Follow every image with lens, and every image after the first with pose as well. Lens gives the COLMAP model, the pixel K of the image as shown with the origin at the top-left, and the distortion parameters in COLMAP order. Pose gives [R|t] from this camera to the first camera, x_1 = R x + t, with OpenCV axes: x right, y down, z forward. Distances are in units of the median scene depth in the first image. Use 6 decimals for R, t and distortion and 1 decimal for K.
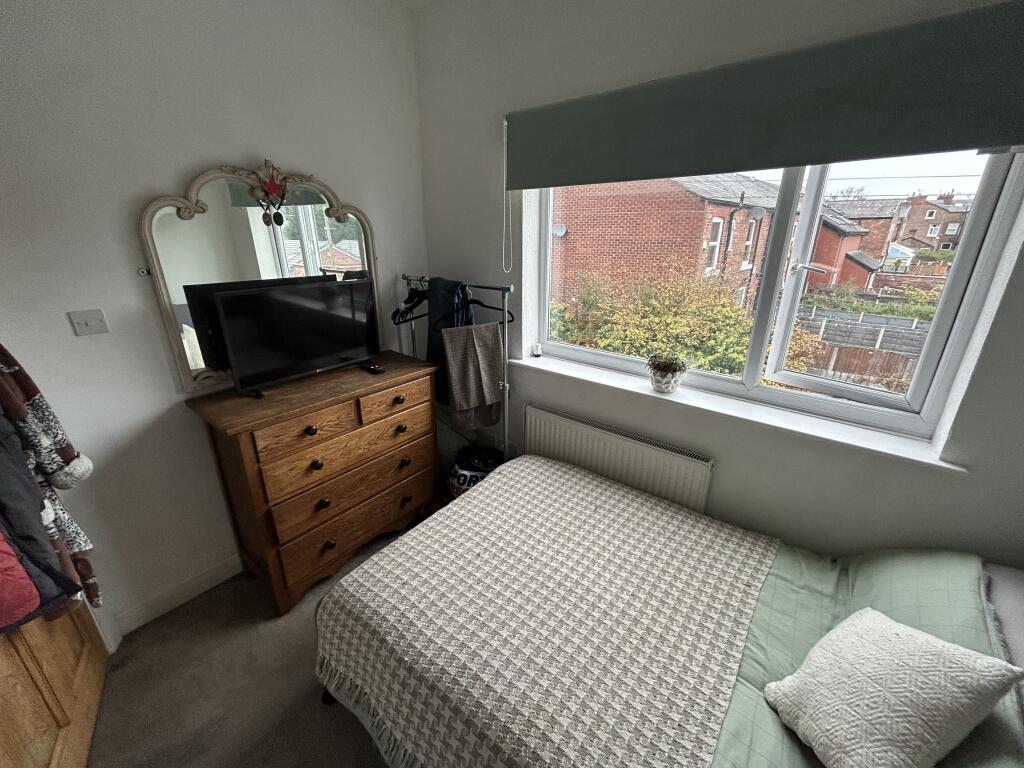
lens RADIAL K [[411.2, 0, 512.0], [0, 411.2, 379.5], [0, 0, 1]] dist [0.000178, 0.000101]
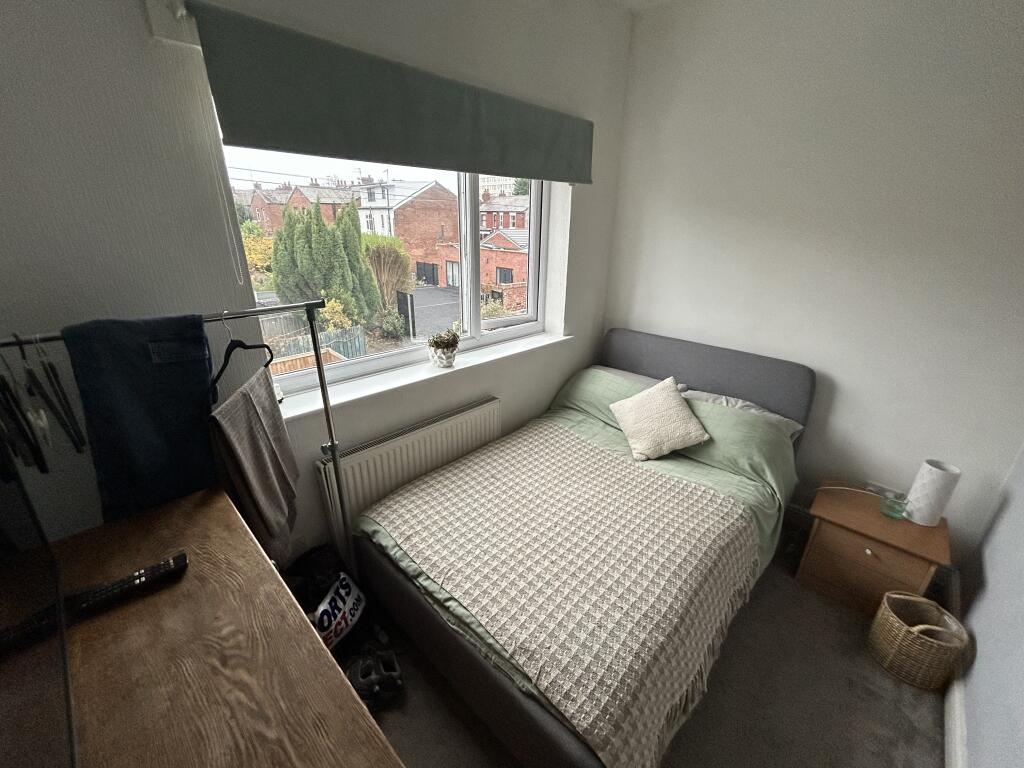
lens RADIAL K [[411.2, 0, 511.4], [0, 411.2, 387.8], [0, 0, 1]] dist [0.000178, 0.000101]
pose [[0.093696, -0.369712, 0.924410, -0.751572], [0.320002, 0.890410, 0.323679, -0.251090], [-0.942772, 0.265486, 0.201736, 0.719236]]
